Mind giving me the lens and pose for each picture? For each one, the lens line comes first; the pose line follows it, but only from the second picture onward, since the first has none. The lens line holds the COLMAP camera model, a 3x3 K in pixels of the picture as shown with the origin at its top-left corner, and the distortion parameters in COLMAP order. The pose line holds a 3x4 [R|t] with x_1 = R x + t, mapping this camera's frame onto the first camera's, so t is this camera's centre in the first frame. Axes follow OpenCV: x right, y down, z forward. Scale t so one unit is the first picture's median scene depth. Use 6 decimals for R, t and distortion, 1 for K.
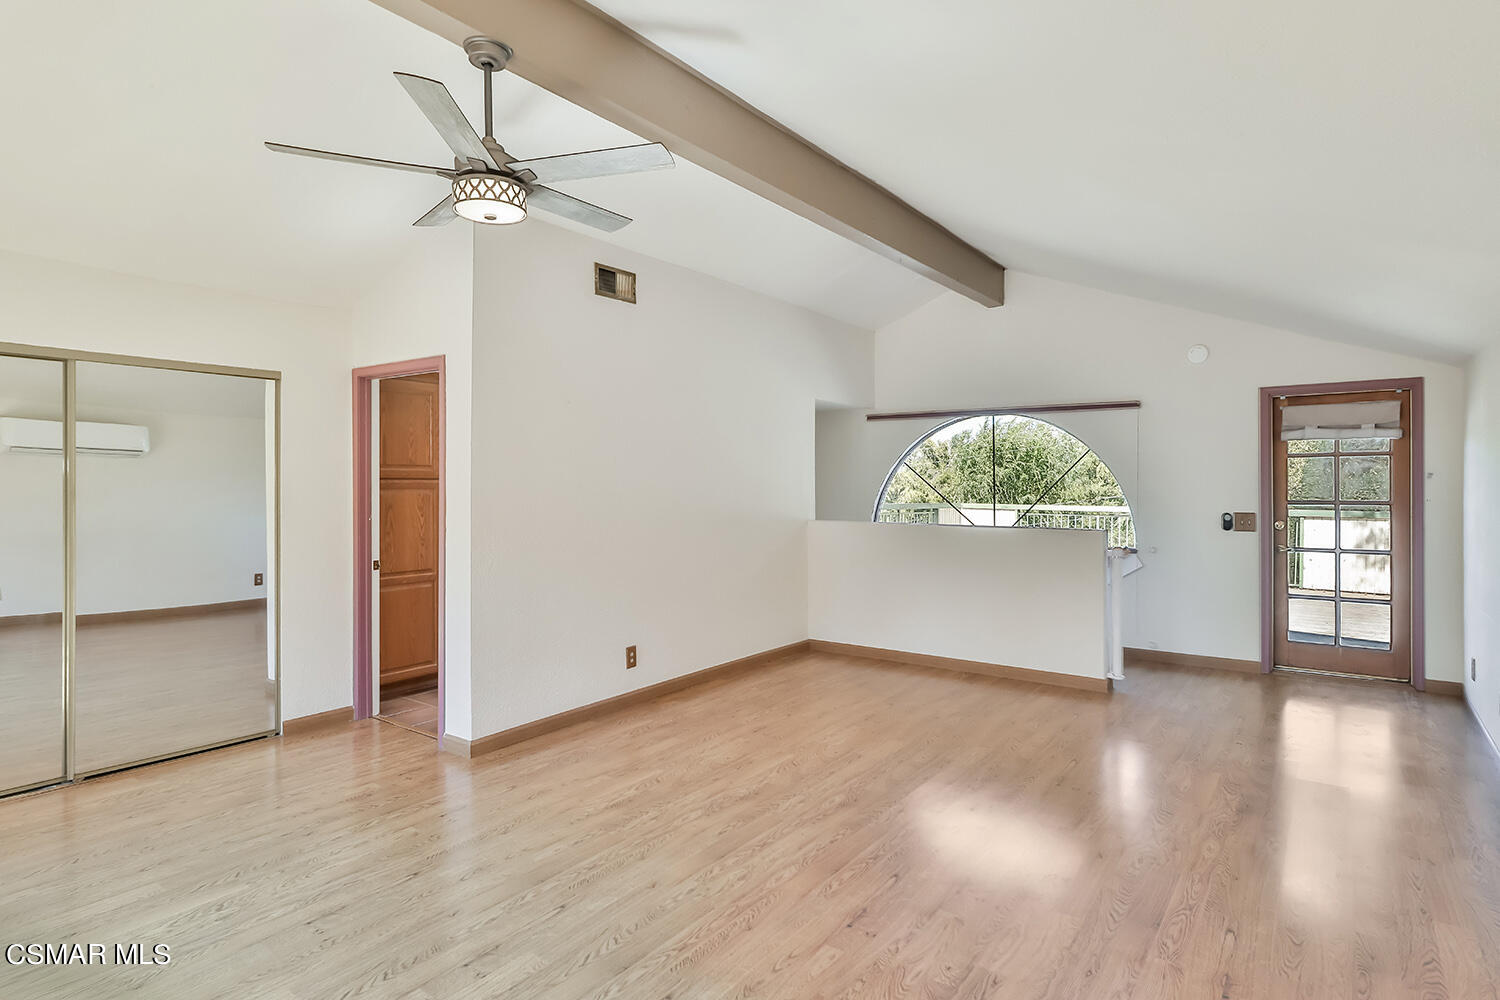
lens RADIAL K [[790.7, 0, 751.2], [0, 790.7, 488.6], [0, 0, 1]] dist [0.002229, -0.004295]
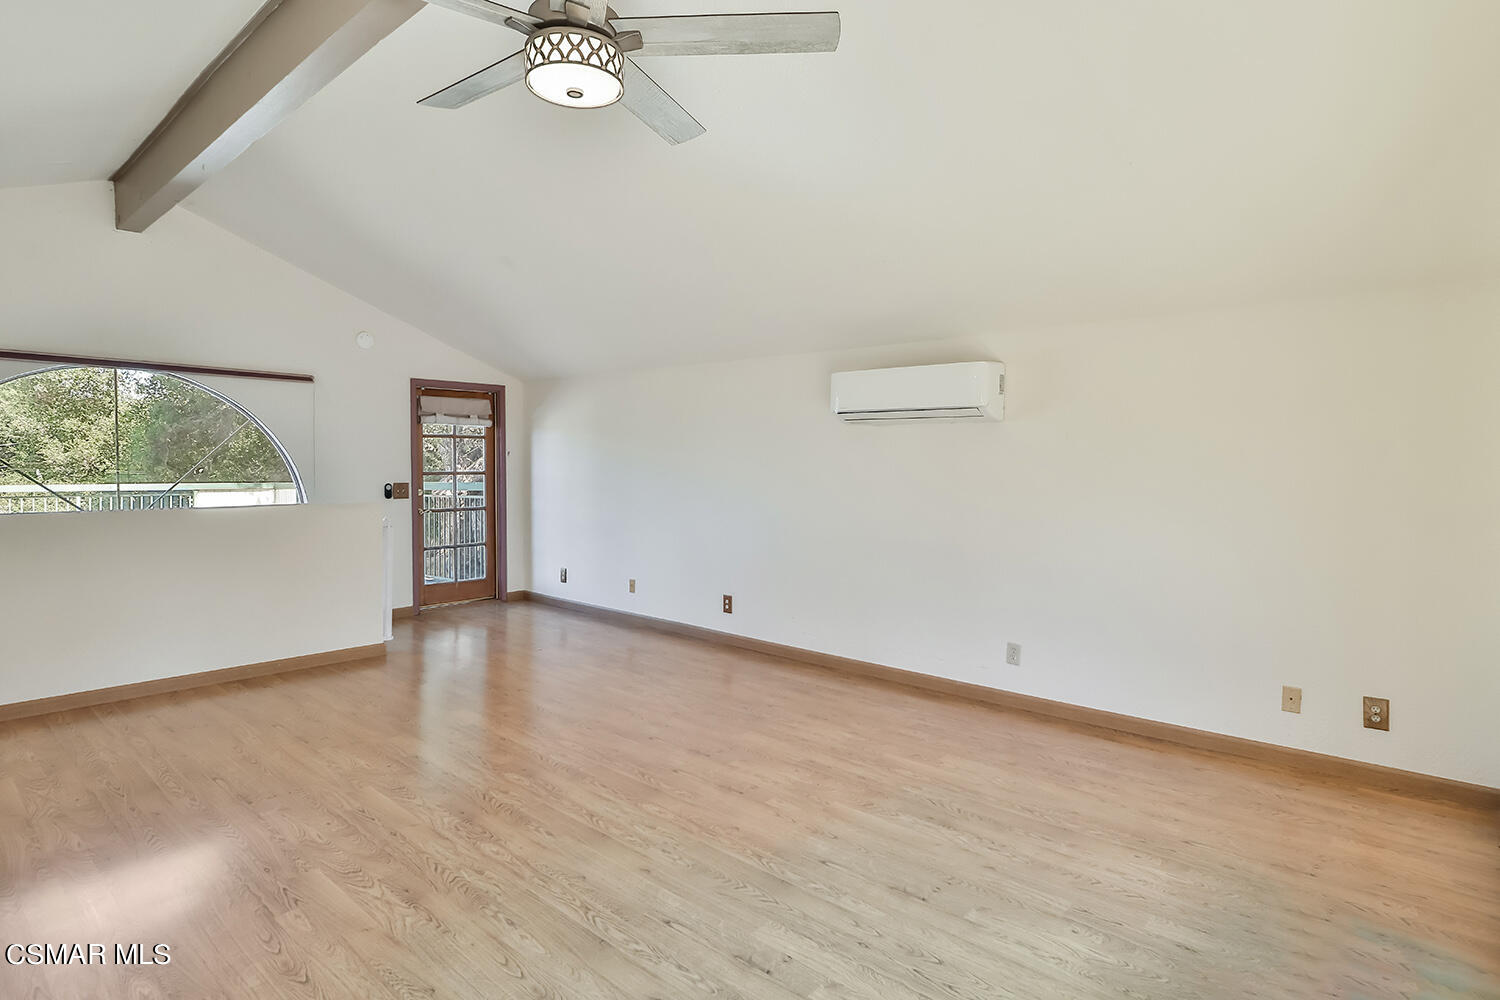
lens RADIAL K [[790.7, 0, 752.9], [0, 790.7, 499.5], [0, 0, 1]] dist [0.002229, -0.004295]
pose [[0.092021, -0.047703, 0.994614, -0.606132], [0.001275, 0.998857, 0.047789, -0.000930], [-0.995756, -0.003130, 0.091977, 0.446277]]
